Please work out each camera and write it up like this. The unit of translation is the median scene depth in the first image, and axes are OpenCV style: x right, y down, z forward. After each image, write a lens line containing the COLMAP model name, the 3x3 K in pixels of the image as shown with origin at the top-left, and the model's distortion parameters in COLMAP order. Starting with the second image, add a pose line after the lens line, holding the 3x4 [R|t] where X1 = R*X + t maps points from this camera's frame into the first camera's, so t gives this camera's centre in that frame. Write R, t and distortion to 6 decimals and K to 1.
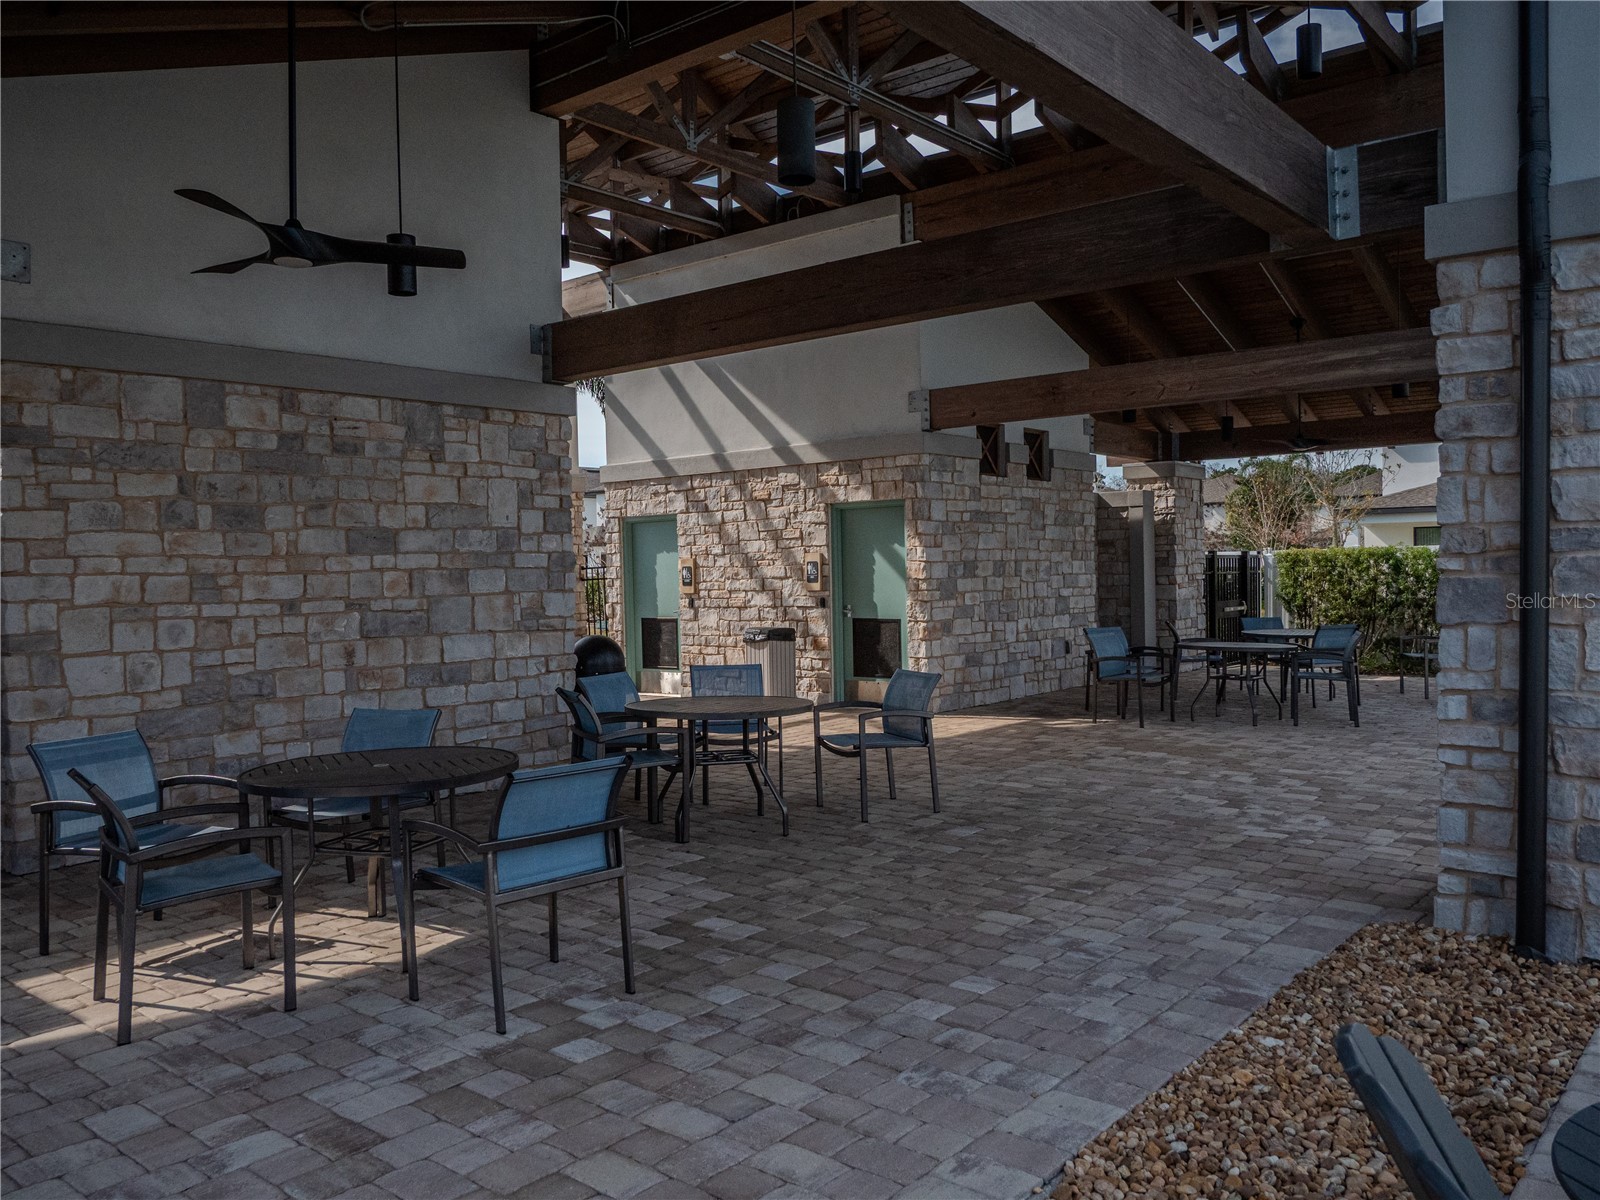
lens RADIAL K [[1249.8, 0, 800.0], [0, 1249.8, 600.0], [0, 0, 1]] dist [-0.000488, -0.000233]
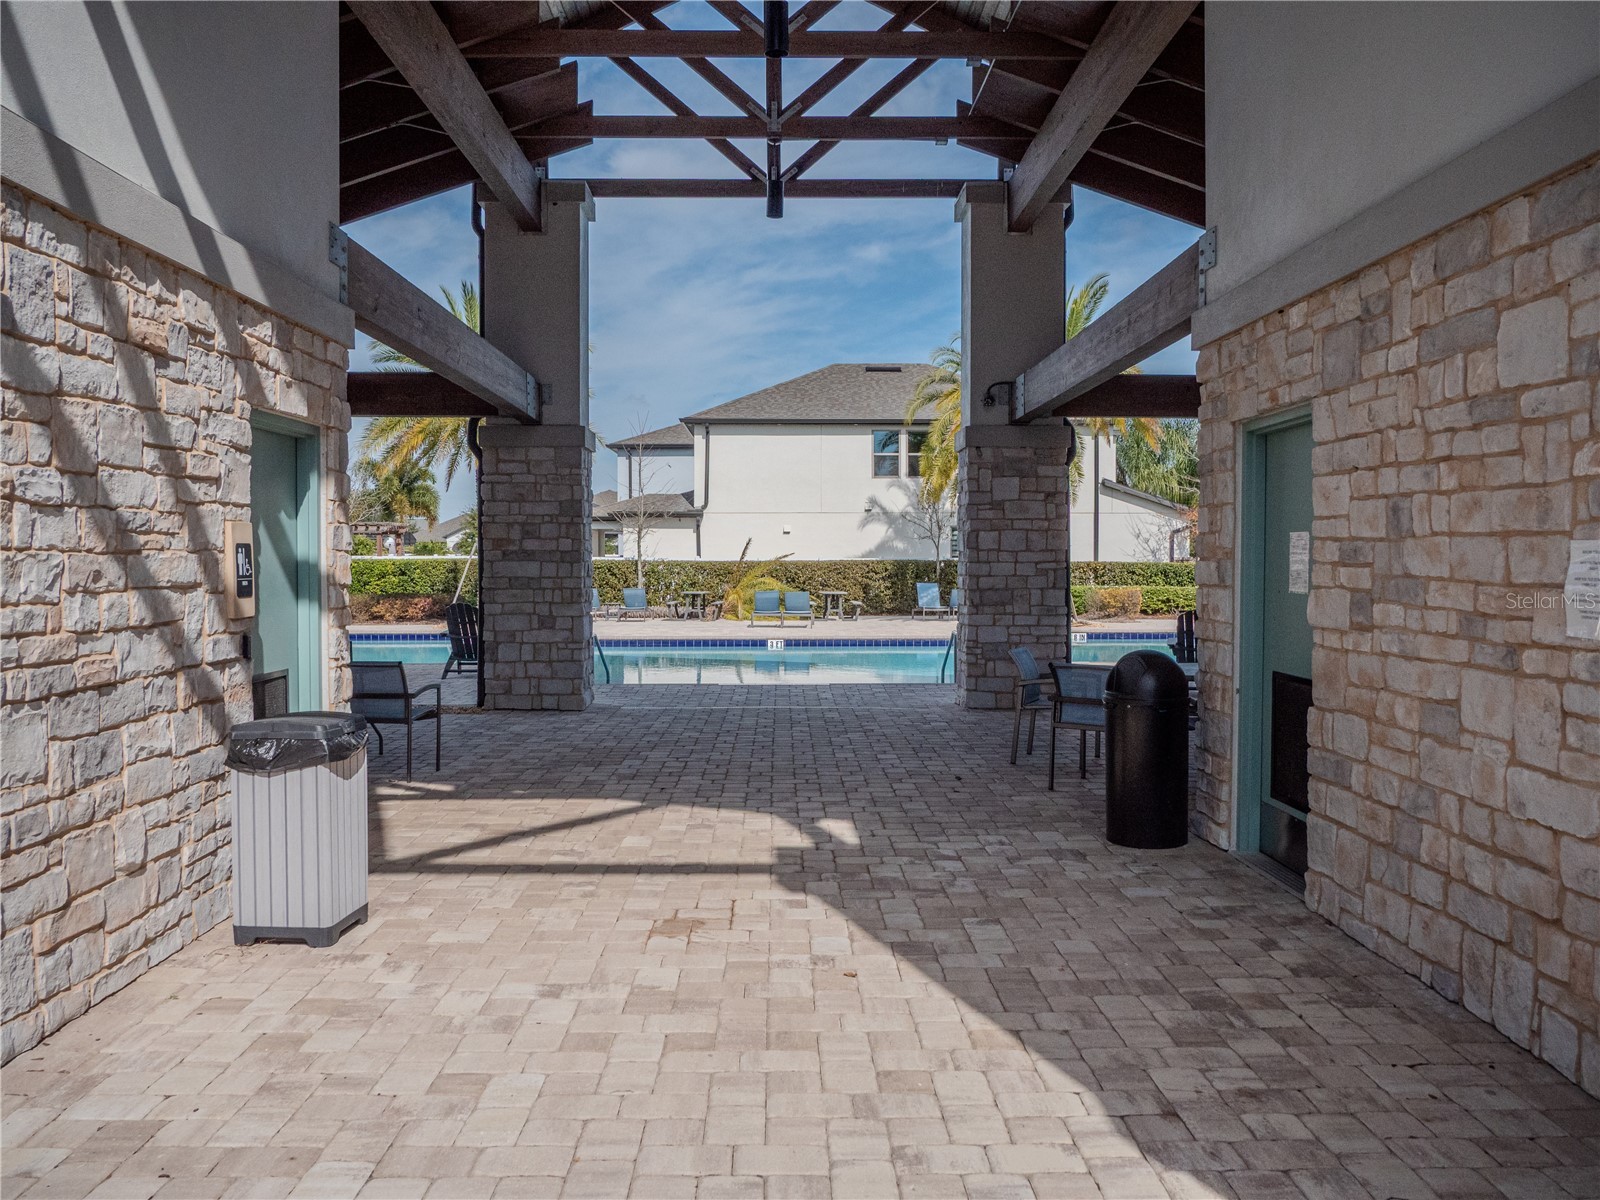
lens RADIAL K [[1249.8, 0, 800.0], [0, 1249.8, 600.0], [0, 0, 1]] dist [-0.000488, -0.000233]
pose [[-0.646149, -0.008554, 0.763163, -0.399270], [0.035482, 0.998519, 0.041234, -0.021899], [-0.762386, 0.053721, -0.644889, 1.091867]]
